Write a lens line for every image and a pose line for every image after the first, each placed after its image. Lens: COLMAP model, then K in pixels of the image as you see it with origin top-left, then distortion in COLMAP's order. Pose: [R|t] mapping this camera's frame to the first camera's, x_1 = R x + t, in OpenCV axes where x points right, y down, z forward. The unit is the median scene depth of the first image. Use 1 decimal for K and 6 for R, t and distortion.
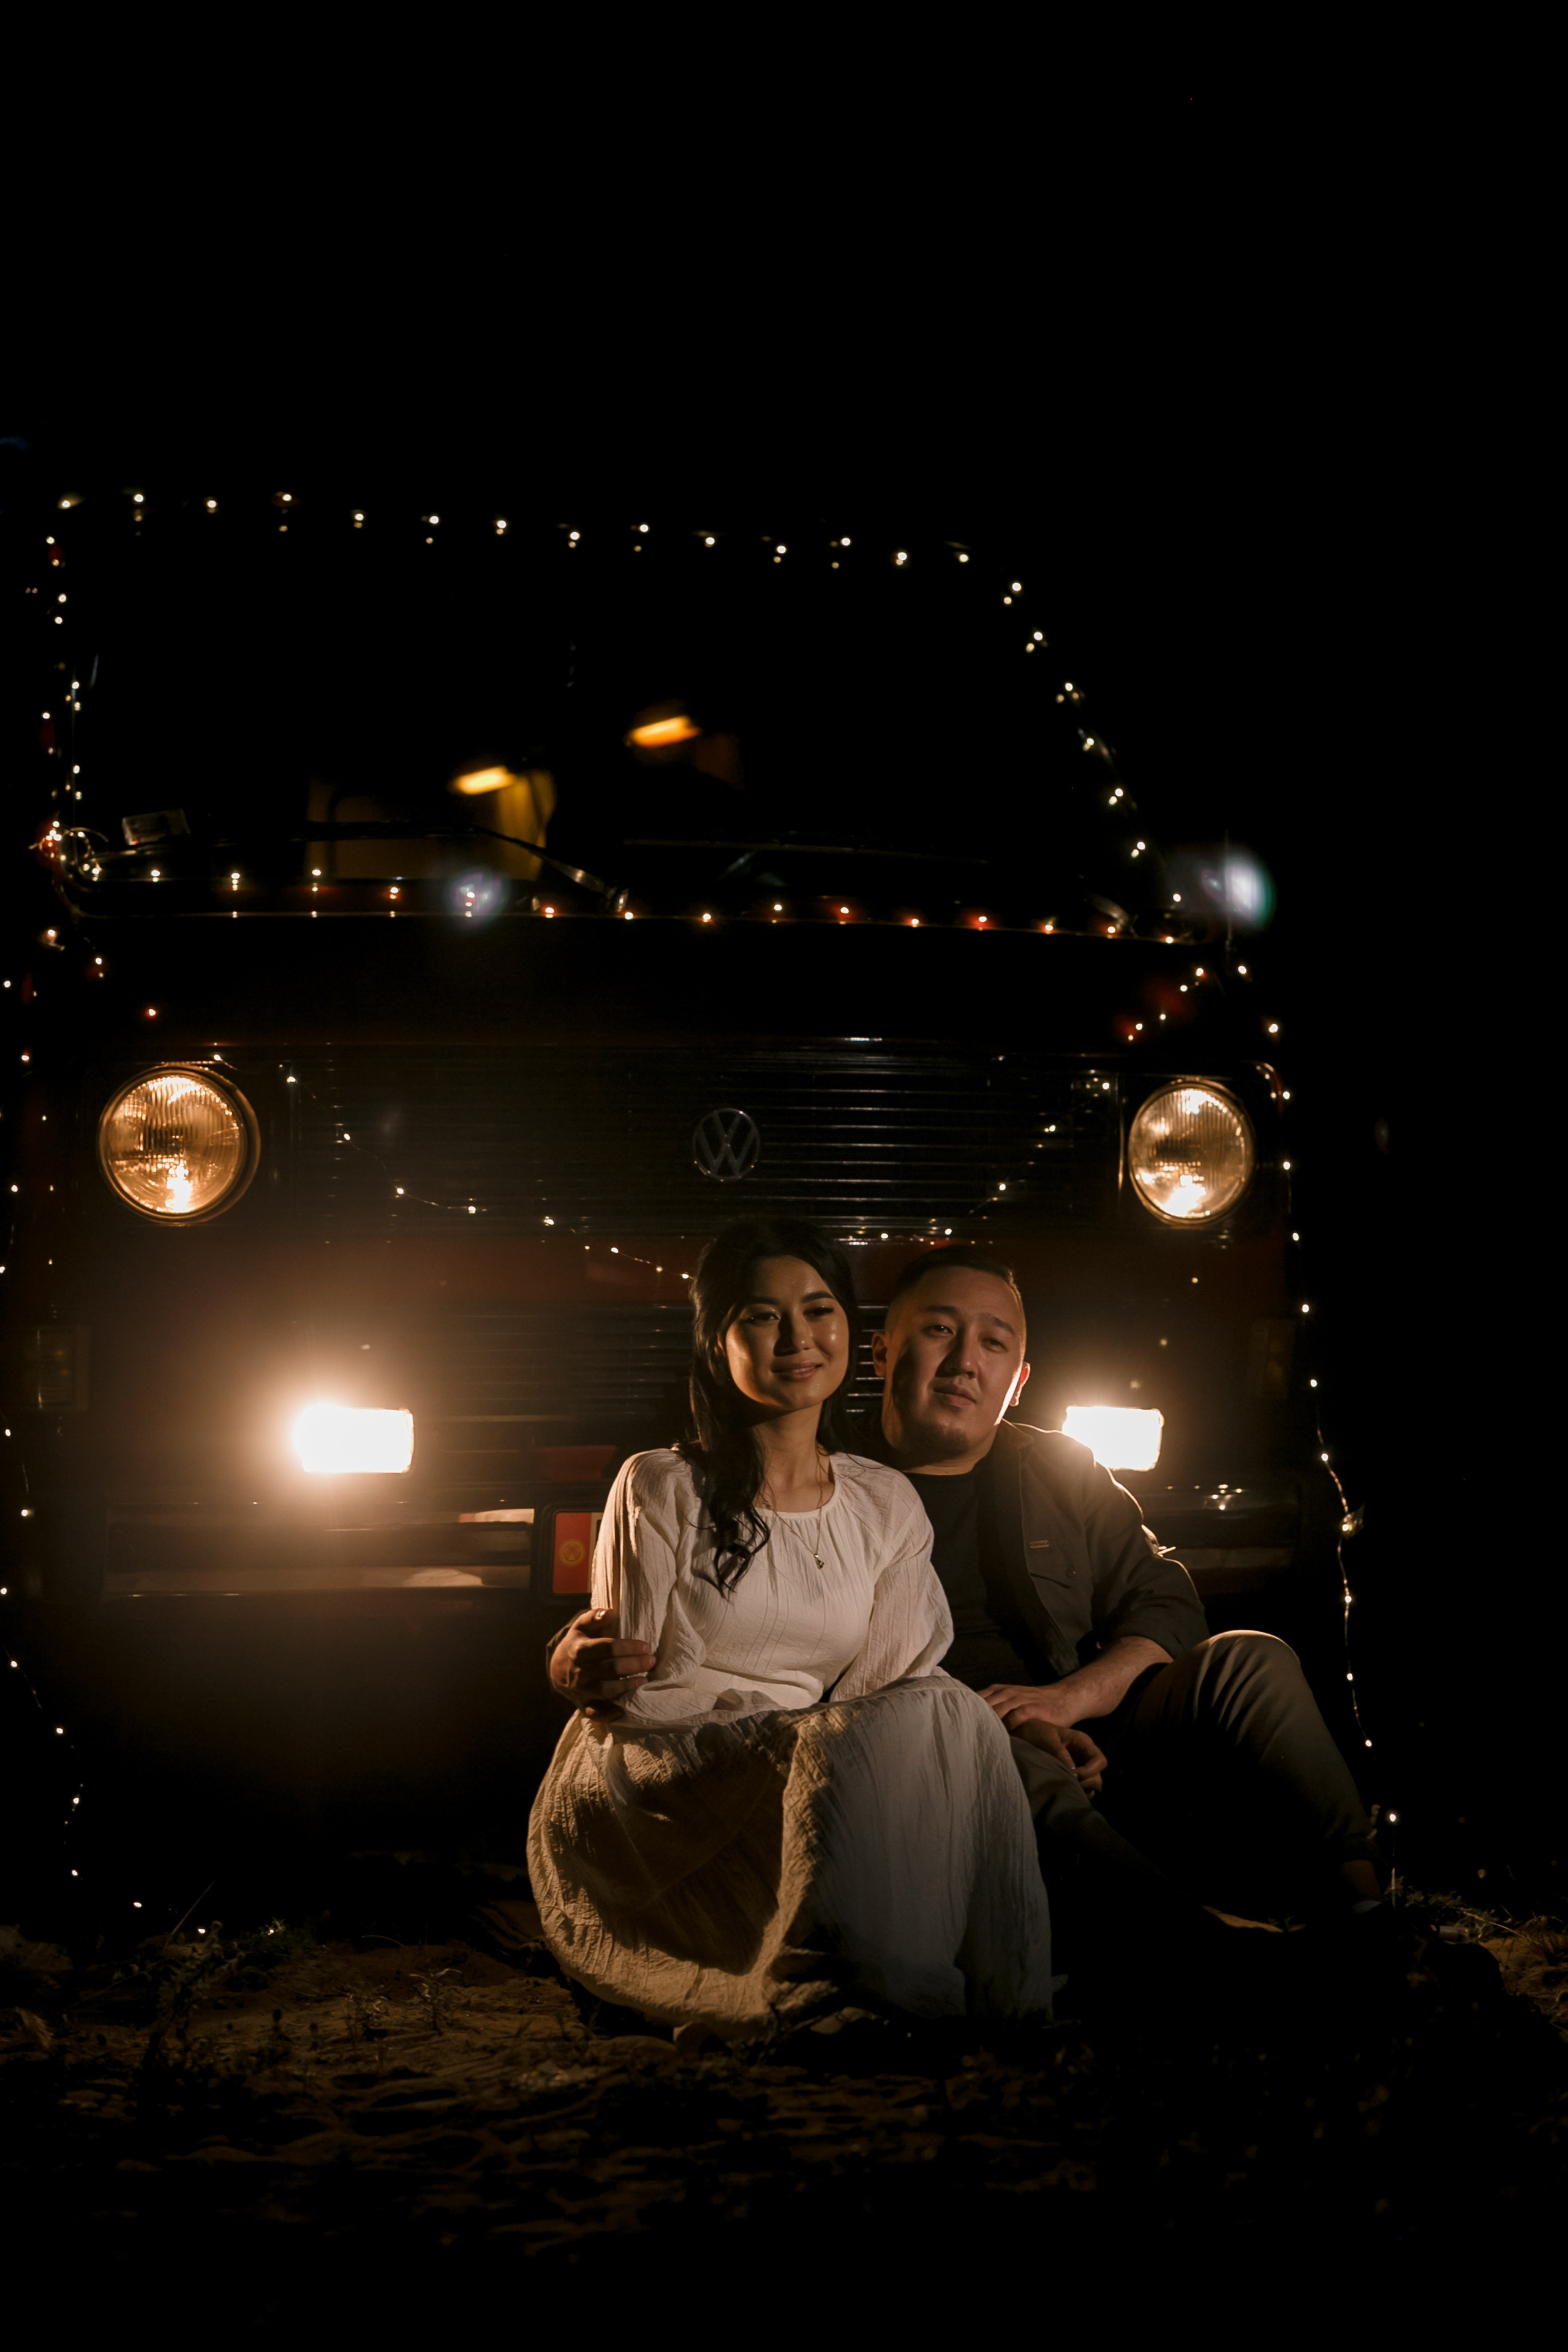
lens RADIAL K [[5728.1, 0, 784.0], [0, 5728.1, 1176.0], [0, 0, 1]] dist [-0.003017, 0.030350]
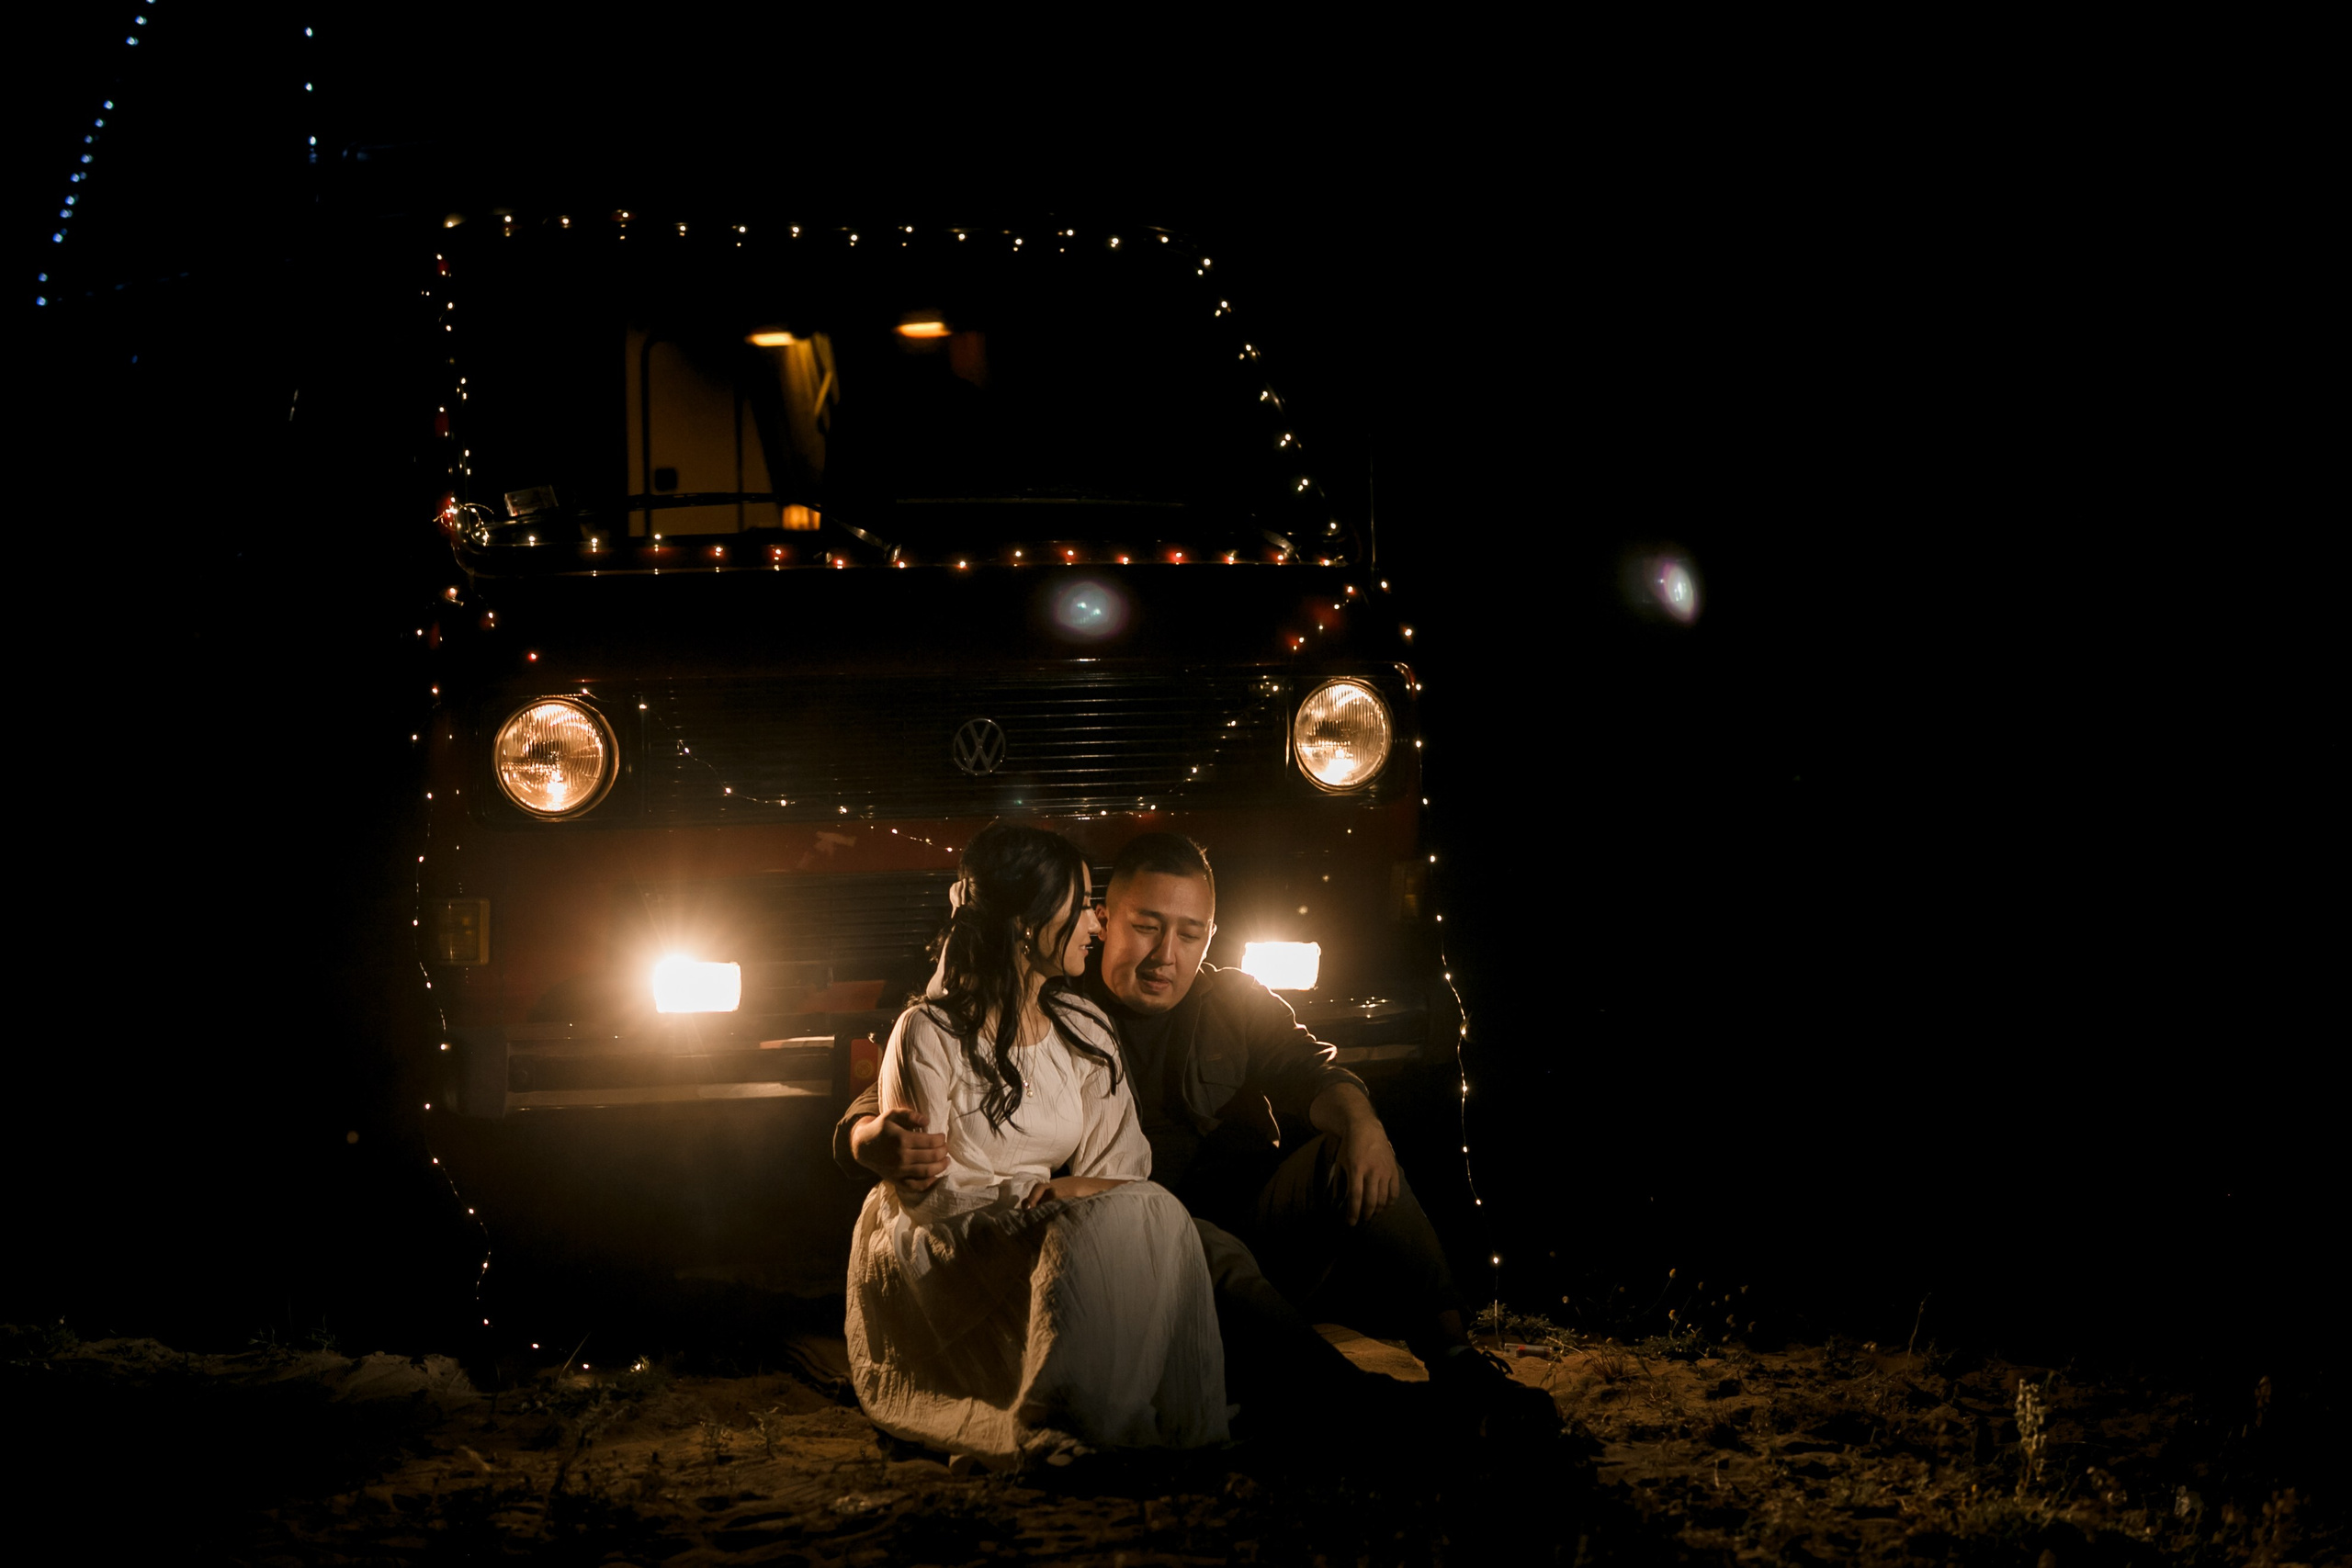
lens RADIAL K [[5677.2, 0, 1176.0], [0, 5677.2, 784.0], [0, 0, 1]] dist [0.044933, 0.217433]
pose [[0.999672, -0.009215, 0.023878, 0.003546], [0.007344, 0.996983, 0.077274, -0.096202], [-0.024518, -0.077073, 0.996724, -0.277814]]
